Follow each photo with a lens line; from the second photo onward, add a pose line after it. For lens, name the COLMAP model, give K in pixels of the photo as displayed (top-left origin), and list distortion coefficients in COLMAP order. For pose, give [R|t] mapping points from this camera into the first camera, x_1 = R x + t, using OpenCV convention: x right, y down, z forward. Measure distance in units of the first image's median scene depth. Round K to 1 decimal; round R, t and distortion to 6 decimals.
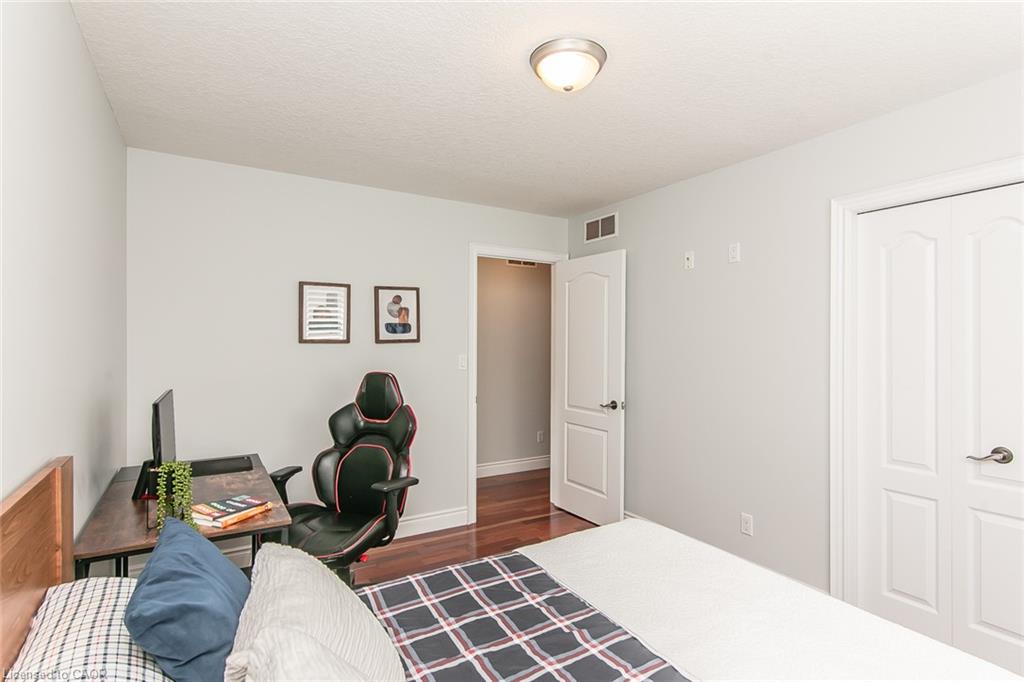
lens RADIAL K [[516.5, 0, 512.0], [0, 516.5, 341.0], [0, 0, 1]] dist [-0.000037, 0.000065]
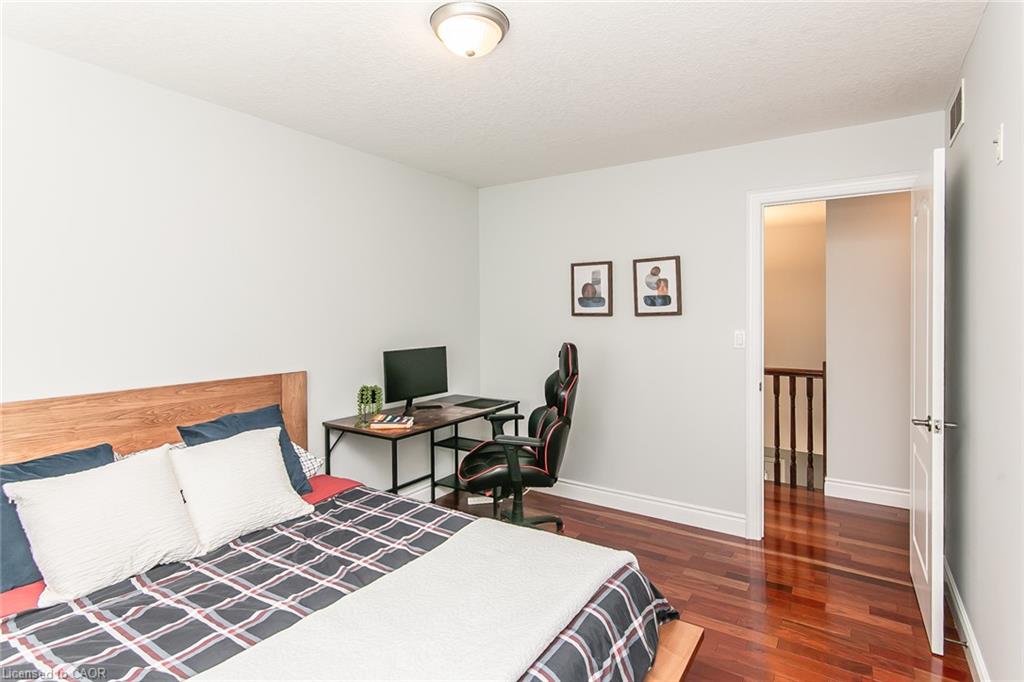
lens RADIAL K [[514.1, 0, 512.8], [0, 514.1, 317.8], [0, 0, 1]] dist [0.000960, 0.000002]
pose [[0.423482, 0.003958, -0.905896, 0.537896], [0.004491, 0.999969, 0.006468, -0.000192], [0.905894, -0.006807, 0.423451, 0.350030]]
